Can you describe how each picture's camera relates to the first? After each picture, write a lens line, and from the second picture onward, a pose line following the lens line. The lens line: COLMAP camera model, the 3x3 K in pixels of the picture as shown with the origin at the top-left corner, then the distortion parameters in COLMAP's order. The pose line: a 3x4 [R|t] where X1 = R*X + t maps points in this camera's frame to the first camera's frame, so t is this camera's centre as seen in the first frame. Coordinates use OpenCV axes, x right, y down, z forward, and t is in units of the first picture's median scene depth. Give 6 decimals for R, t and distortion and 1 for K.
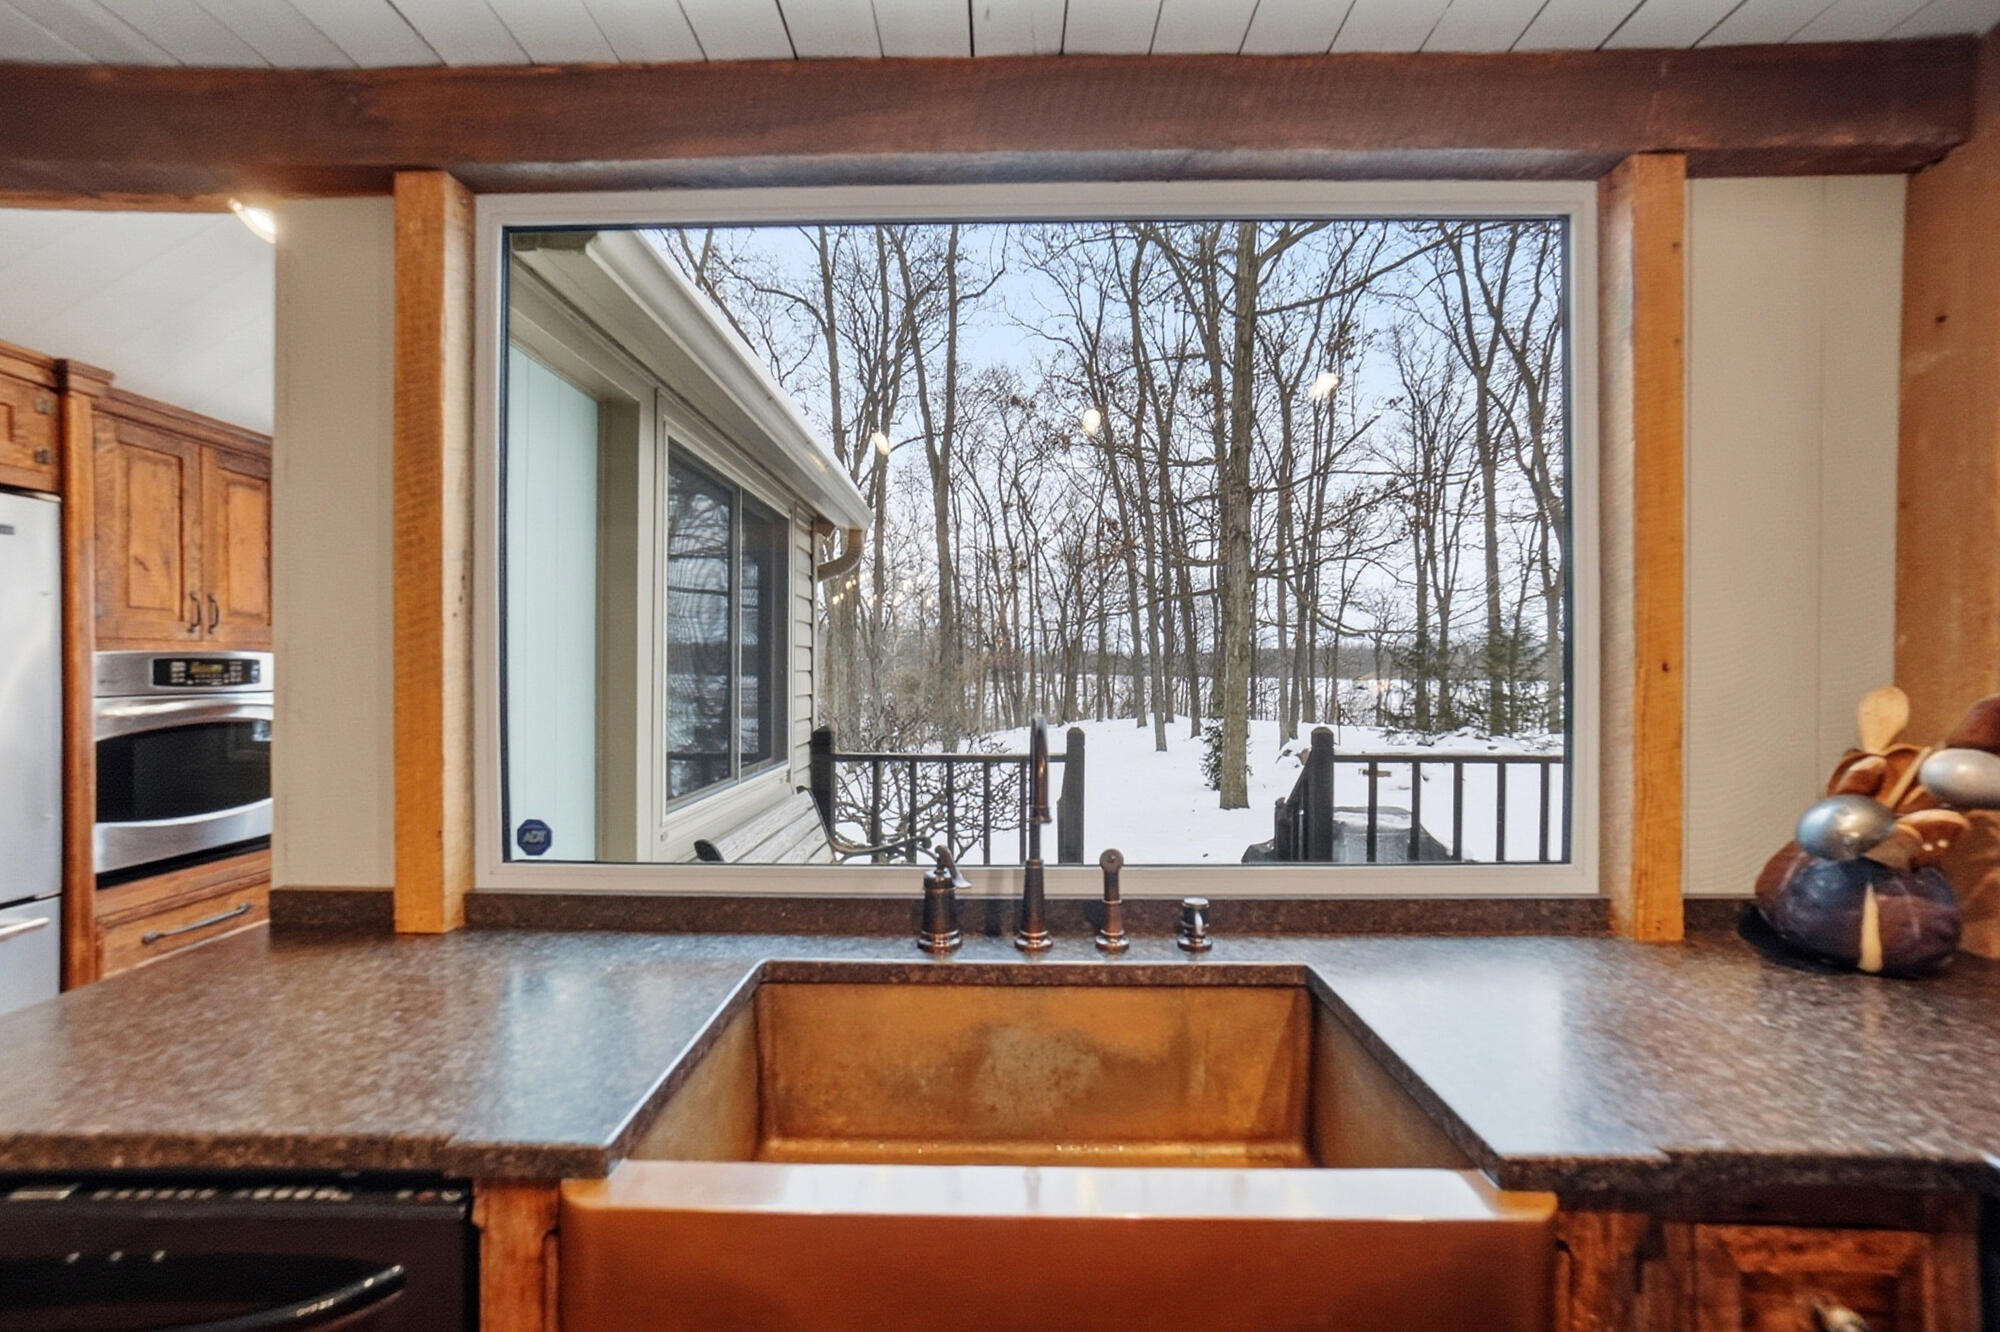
lens RADIAL K [[860.2, 0, 996.3], [0, 860.2, 675.5], [0, 0, 1]] dist [-0.004428, 0.002632]
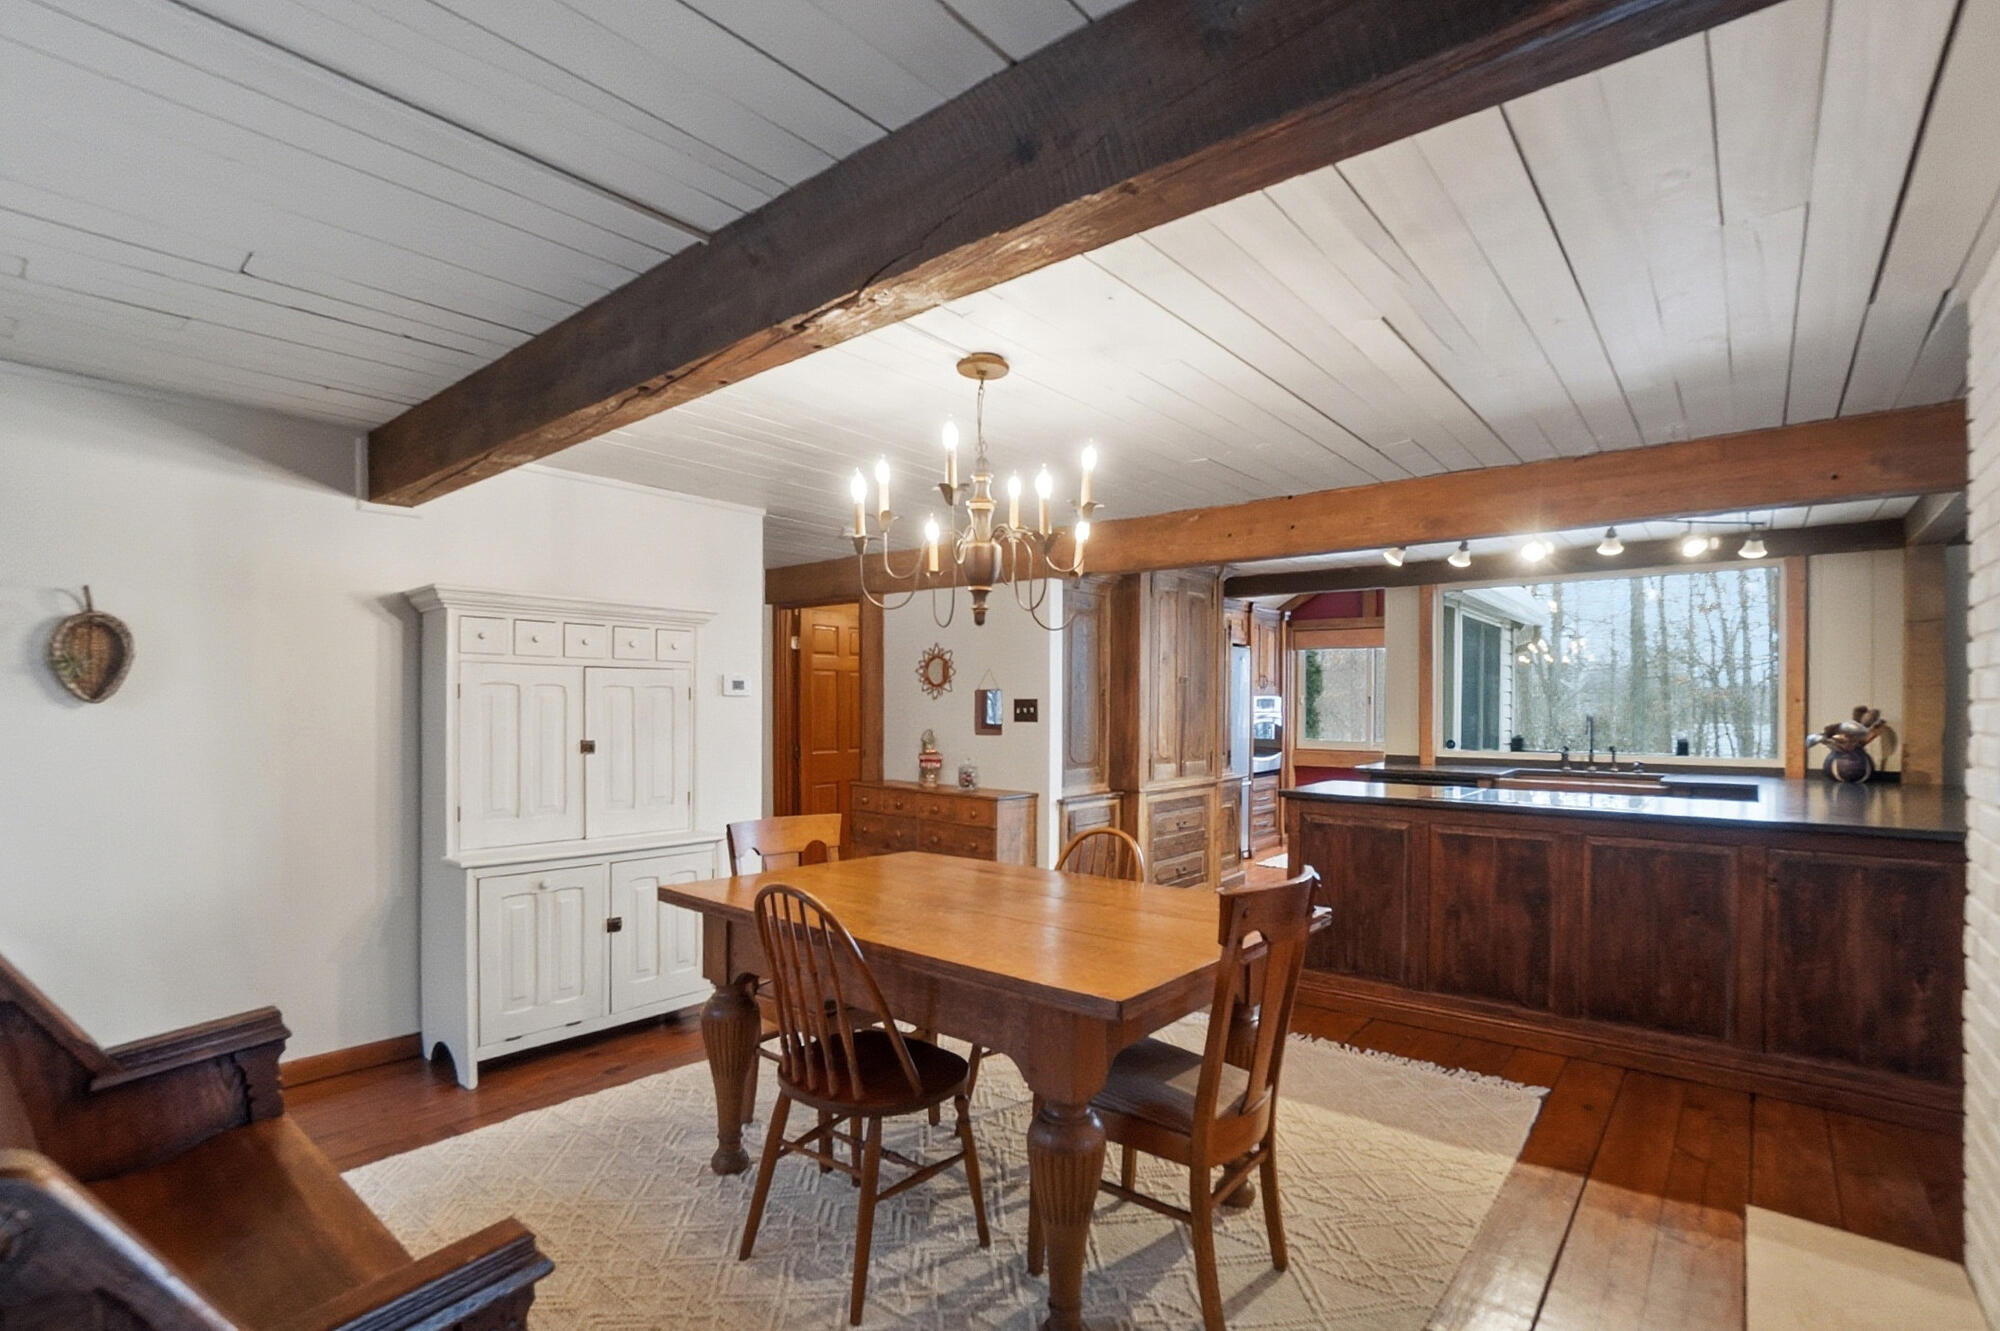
lens RADIAL K [[914.2, 0, 1002.5], [0, 914.2, 709.7], [0, 0, 1]] dist [-0.047339, 0.014754]
pose [[0.770835, 0.003869, -0.637023, 0.269643], [-0.006990, 0.999973, -0.002385, 0.027972], [0.636996, 0.006291, 0.770841, -1.816717]]
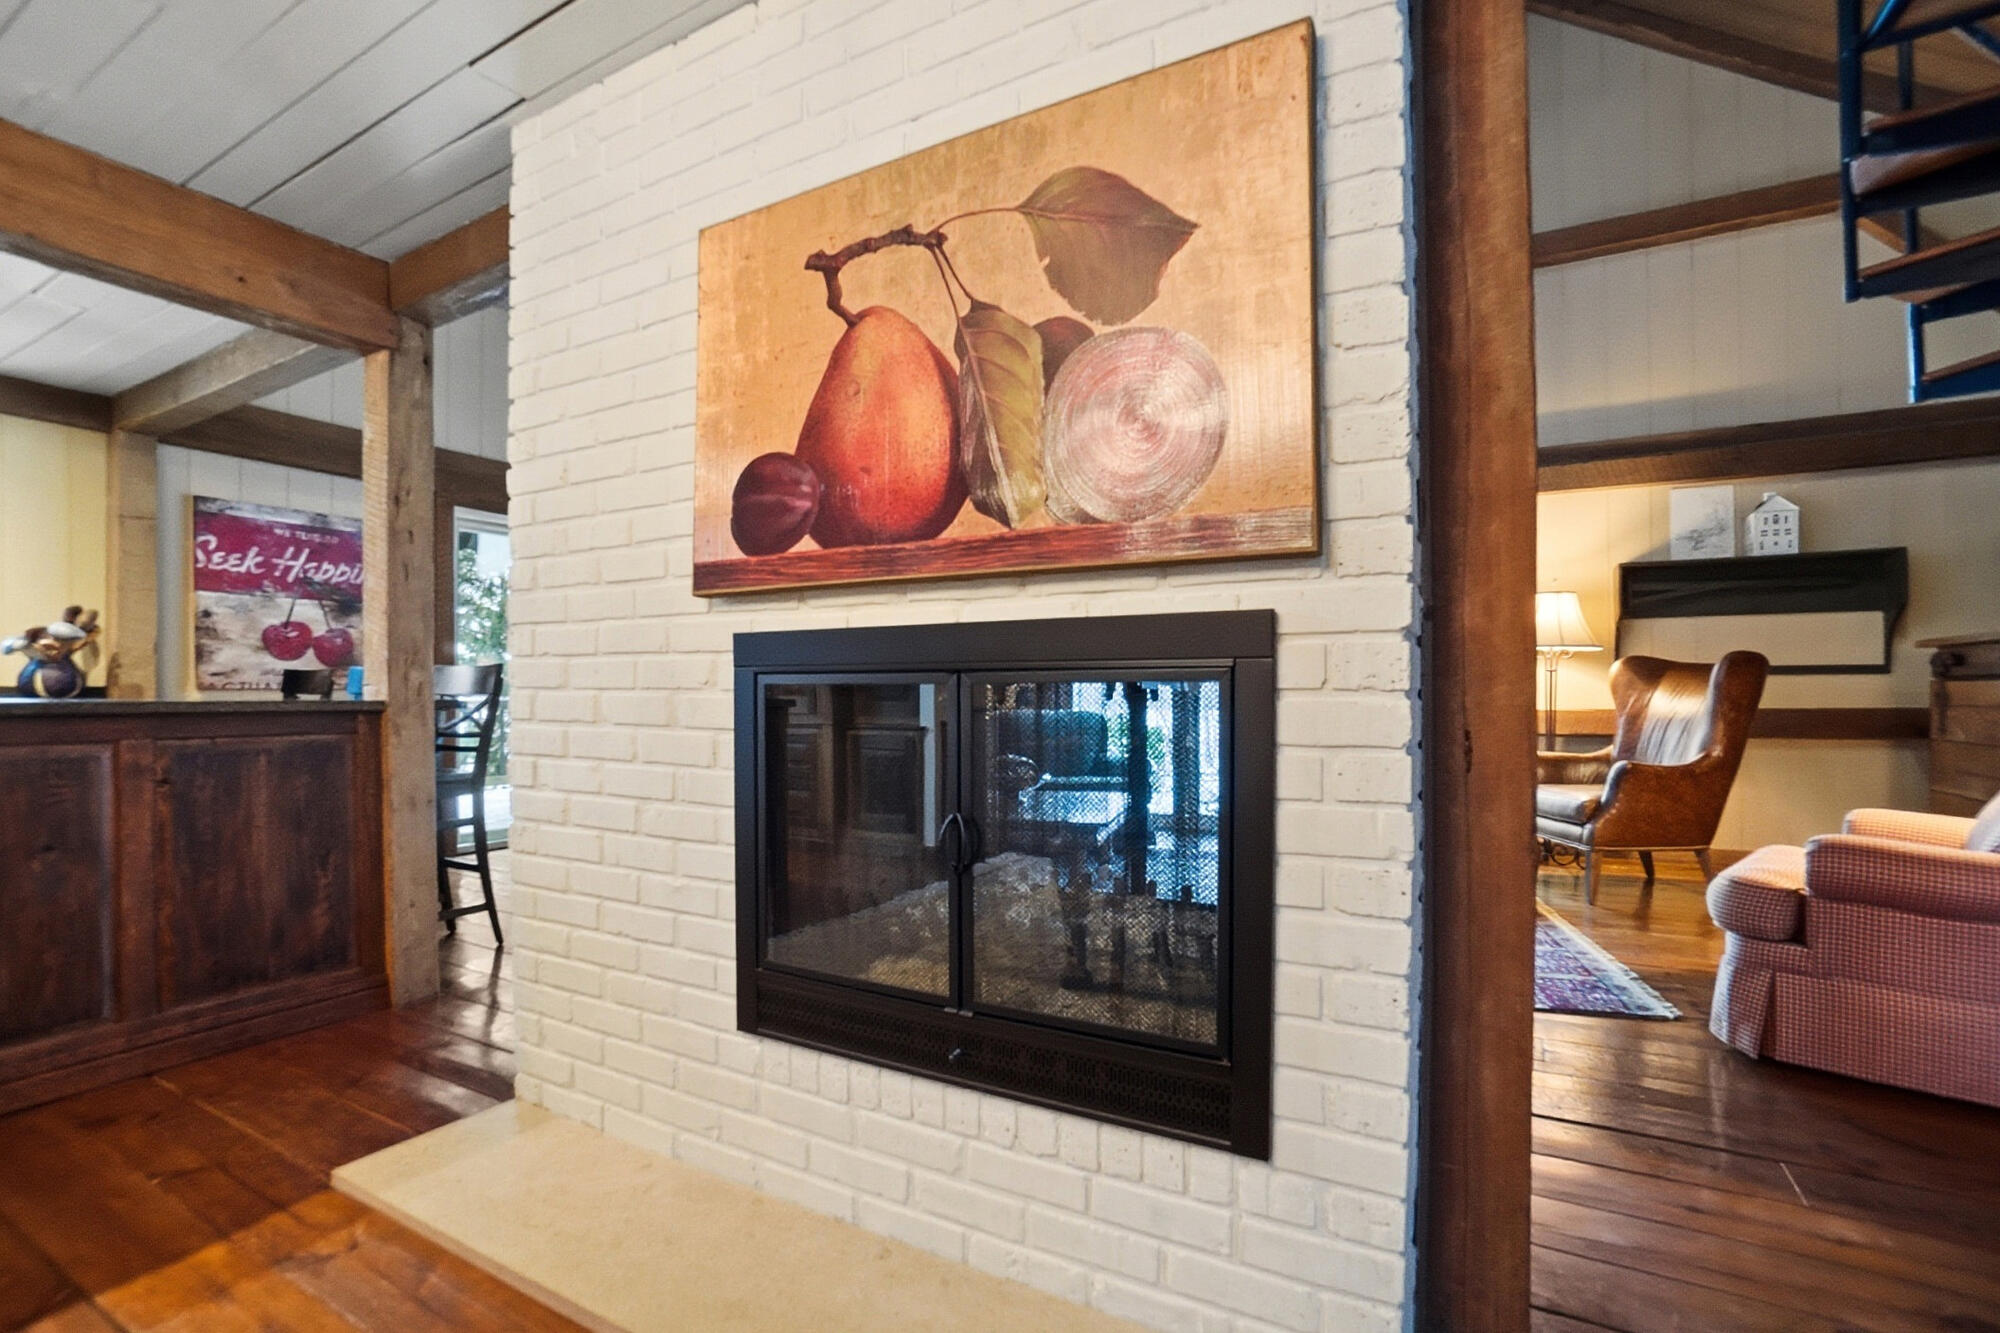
lens RADIAL K [[914.2, 0, 973.2], [0, 914.2, 700.2], [0, 0, 1]] dist [-0.047339, 0.014754]
pose [[0.497796, -0.006785, 0.867268, -0.033954], [0.007356, 0.999966, 0.003601, 0.154499], [-0.867263, 0.004587, 0.497829, -1.434857]]
